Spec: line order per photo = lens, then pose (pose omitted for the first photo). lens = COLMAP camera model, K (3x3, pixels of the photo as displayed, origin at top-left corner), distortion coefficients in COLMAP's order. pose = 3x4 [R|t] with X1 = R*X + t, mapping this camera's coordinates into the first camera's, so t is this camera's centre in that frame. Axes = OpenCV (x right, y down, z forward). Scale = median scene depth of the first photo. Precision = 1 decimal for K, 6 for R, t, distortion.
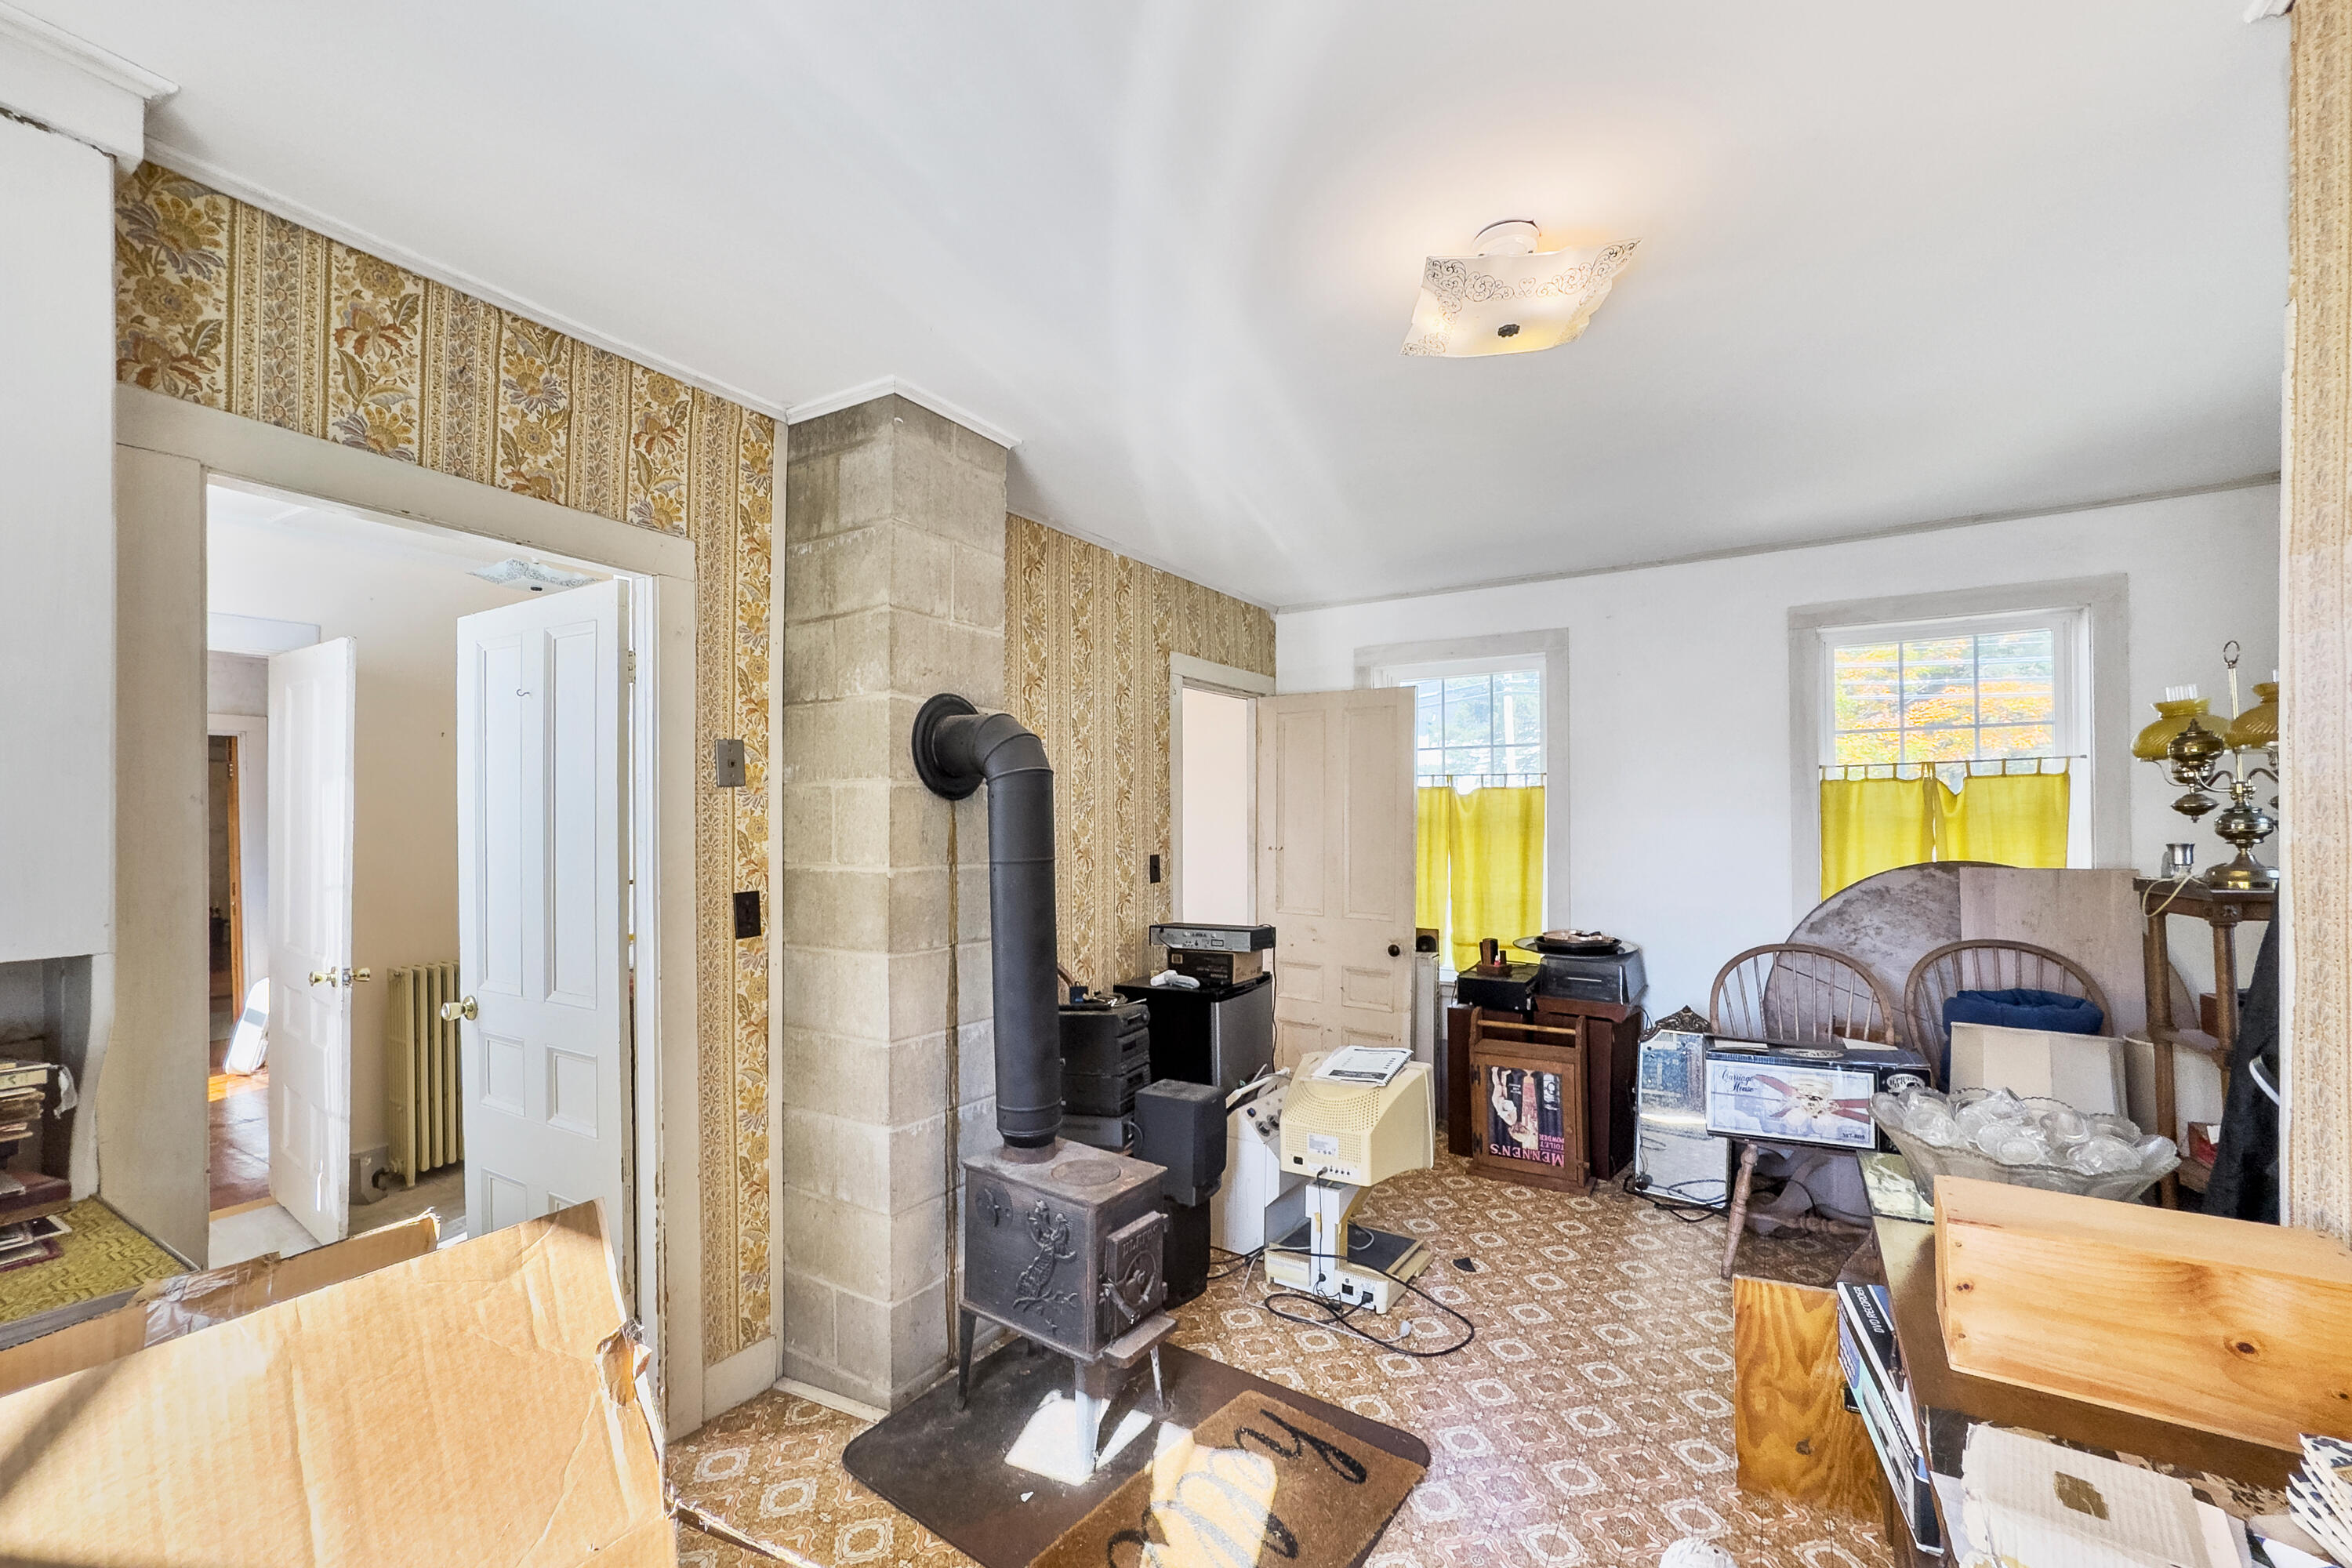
lens RADIAL K [[1083.4, 0, 1177.7], [0, 1083.4, 808.8], [0, 0, 1]] dist [0.024683, 0.000186]
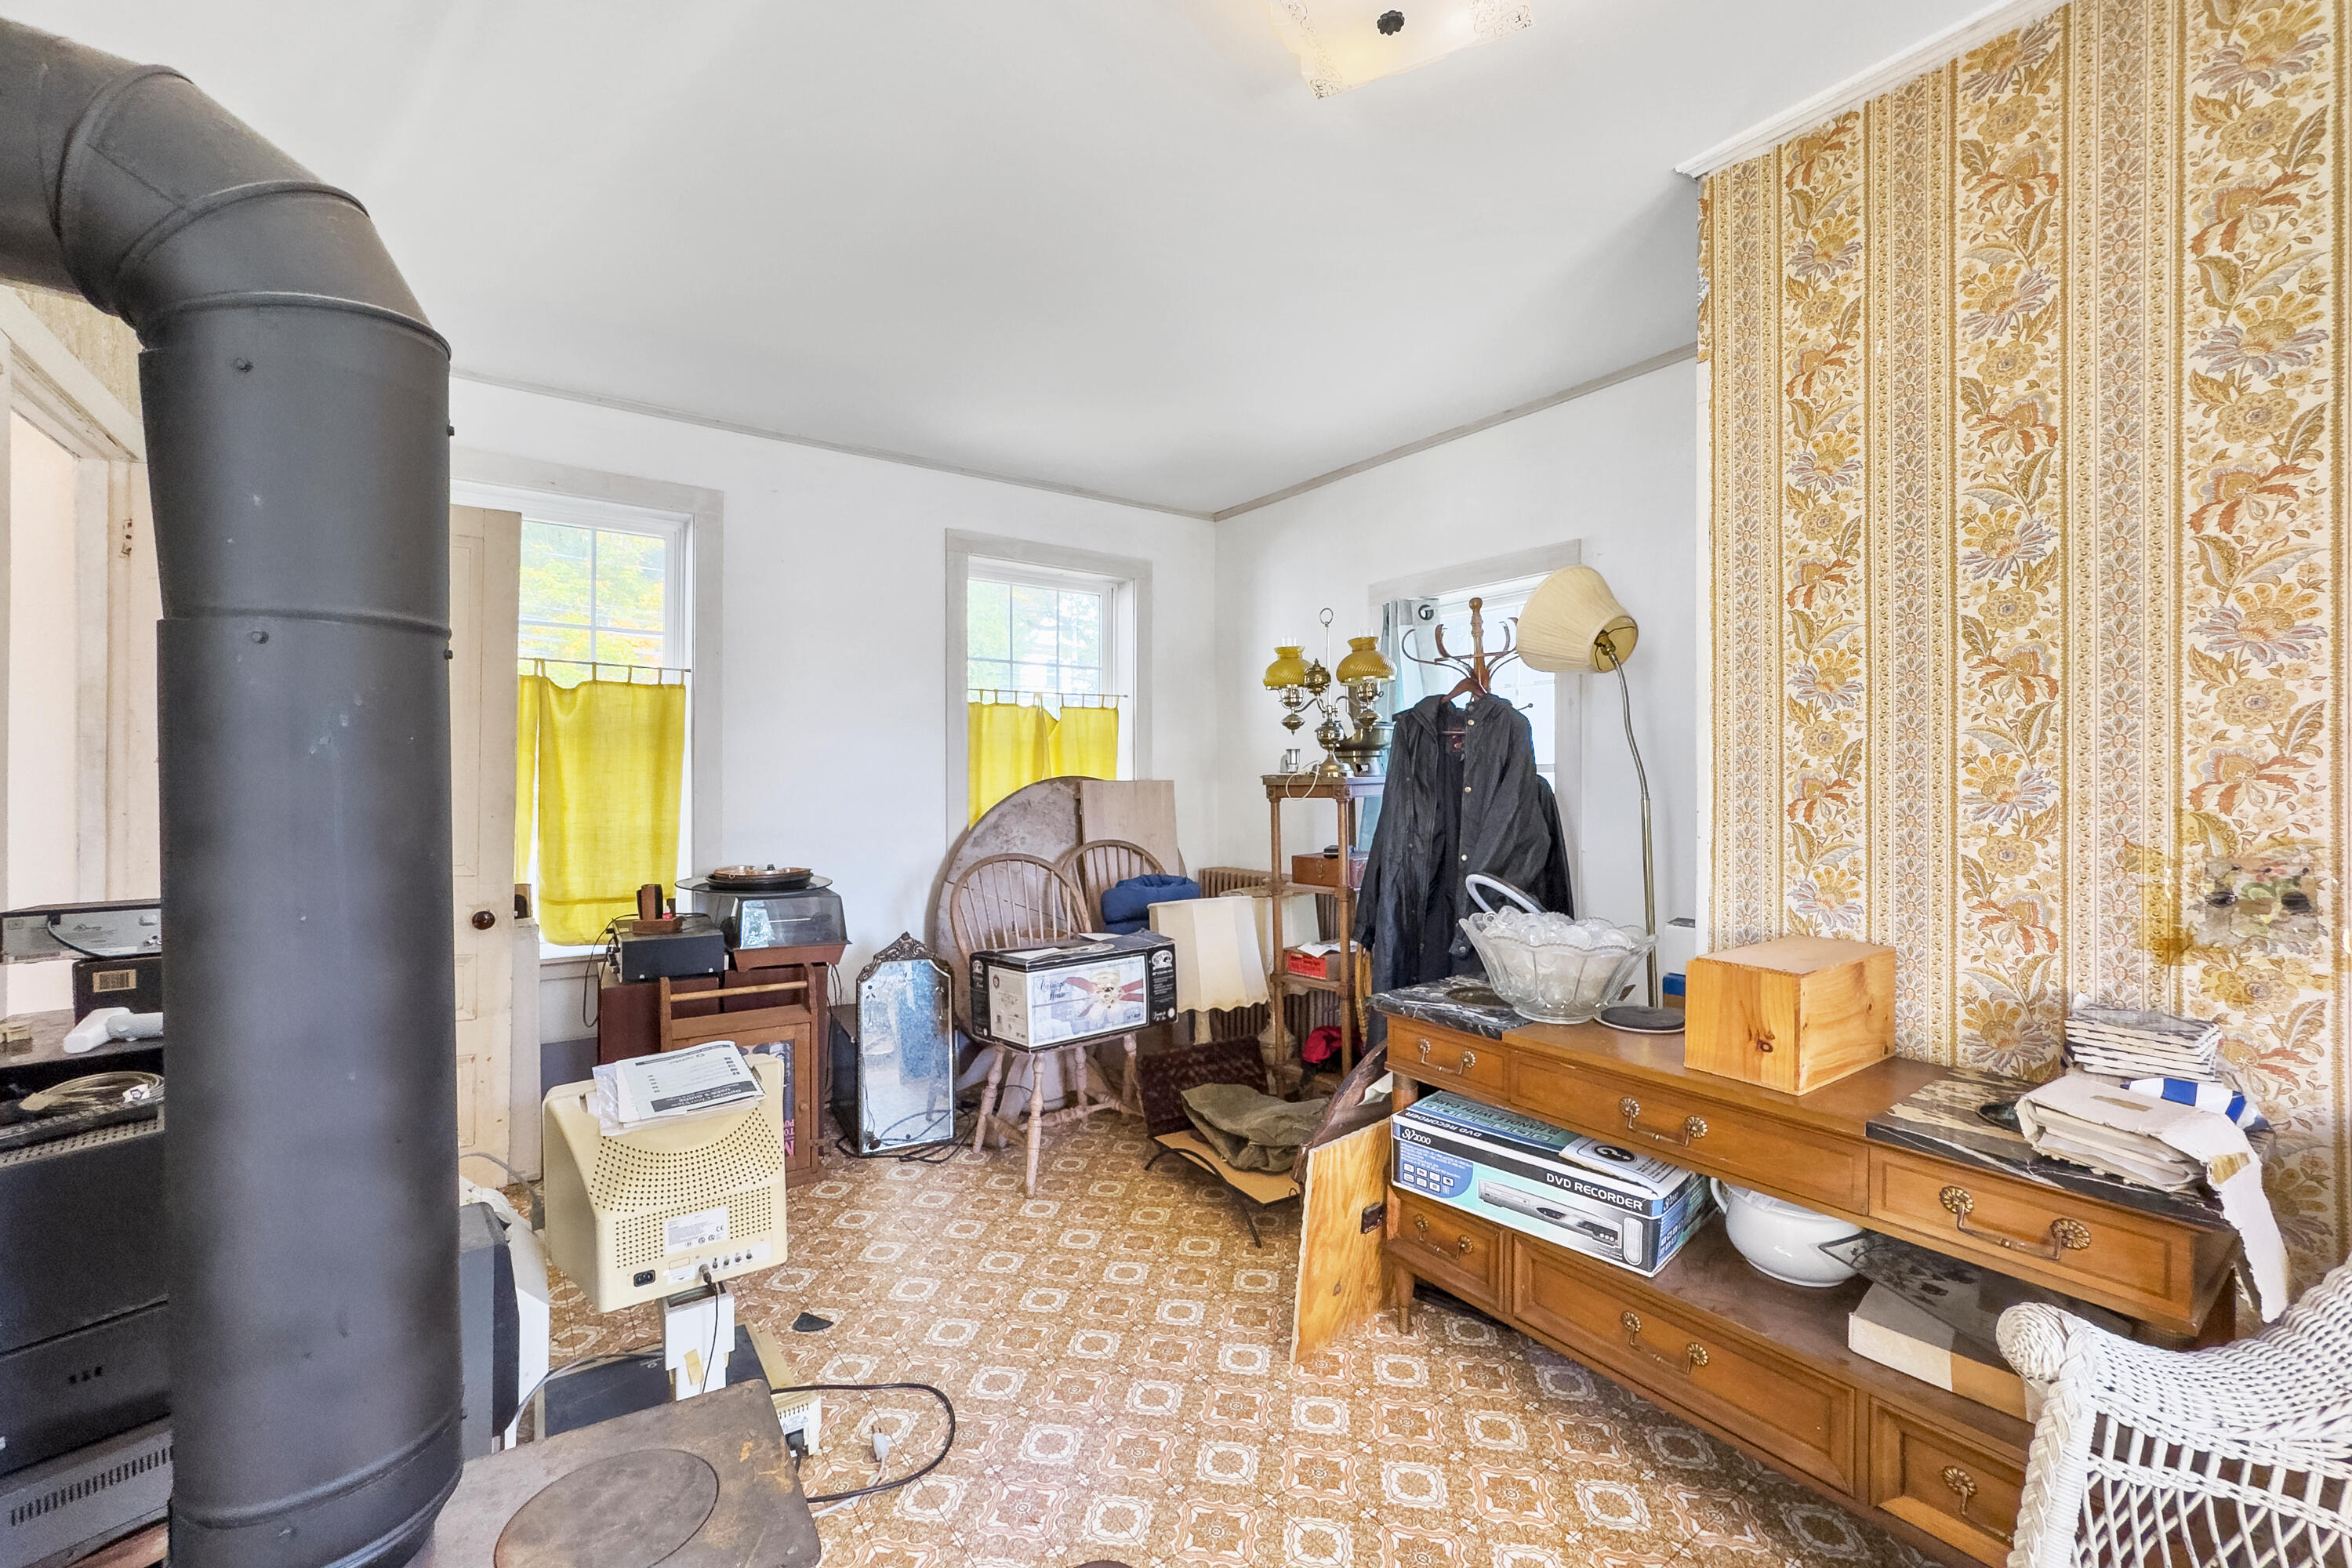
lens RADIAL K [[992.2, 0, 1267.3], [0, 992.2, 778.5], [0, 0, 1]] dist [-0.000993, 0.014718]
pose [[0.381031, 0.008091, 0.924527, -0.189322], [-0.004676, 0.999966, -0.006824, 0.056039], [-0.924550, -0.001723, 0.381056, 0.402965]]
